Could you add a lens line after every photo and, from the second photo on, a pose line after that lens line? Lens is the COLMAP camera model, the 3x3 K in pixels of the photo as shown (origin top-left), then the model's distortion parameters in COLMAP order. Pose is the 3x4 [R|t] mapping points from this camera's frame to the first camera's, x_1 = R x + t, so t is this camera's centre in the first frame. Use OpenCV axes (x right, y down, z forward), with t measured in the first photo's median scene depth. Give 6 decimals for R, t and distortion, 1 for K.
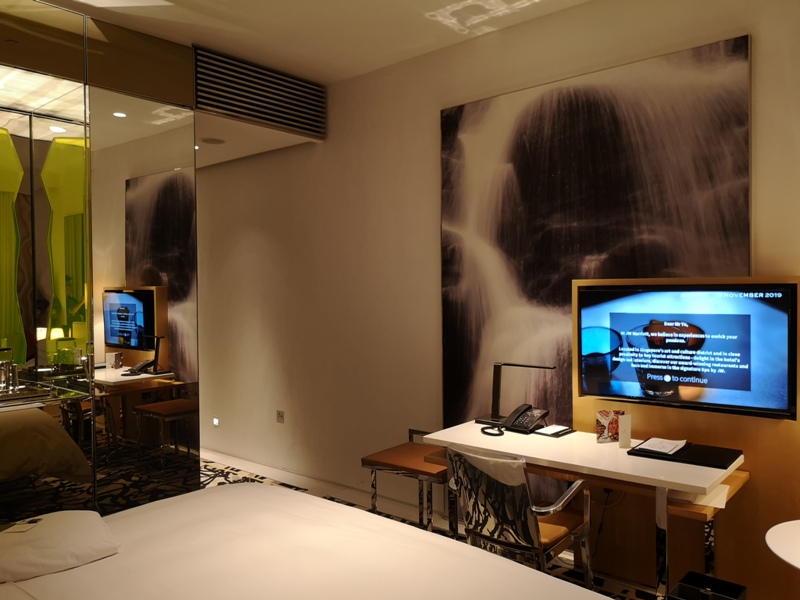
lens RADIAL K [[643.9, 0, 399.7], [0, 643.9, 295.6], [0, 0, 1]] dist [0.024094, -0.038344]
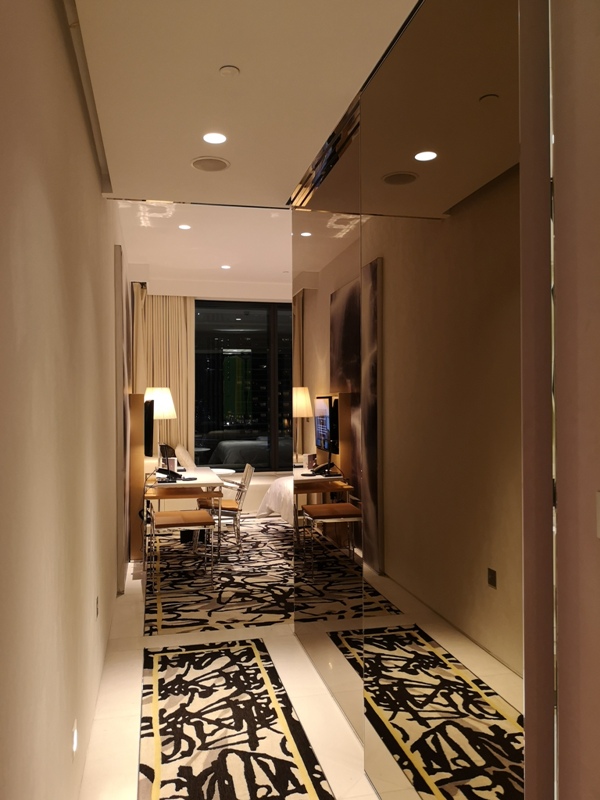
lens RADIAL K [[643.9, 0, 295.9], [0, 643.9, 398.2], [0, 0, 1]] dist [0.024094, -0.038344]
pose [[-0.805796, 0.031945, 0.591331, -0.698365], [0.034856, 0.999371, -0.006491, 0.009358], [-0.591167, 0.015381, -0.806403, 1.393095]]
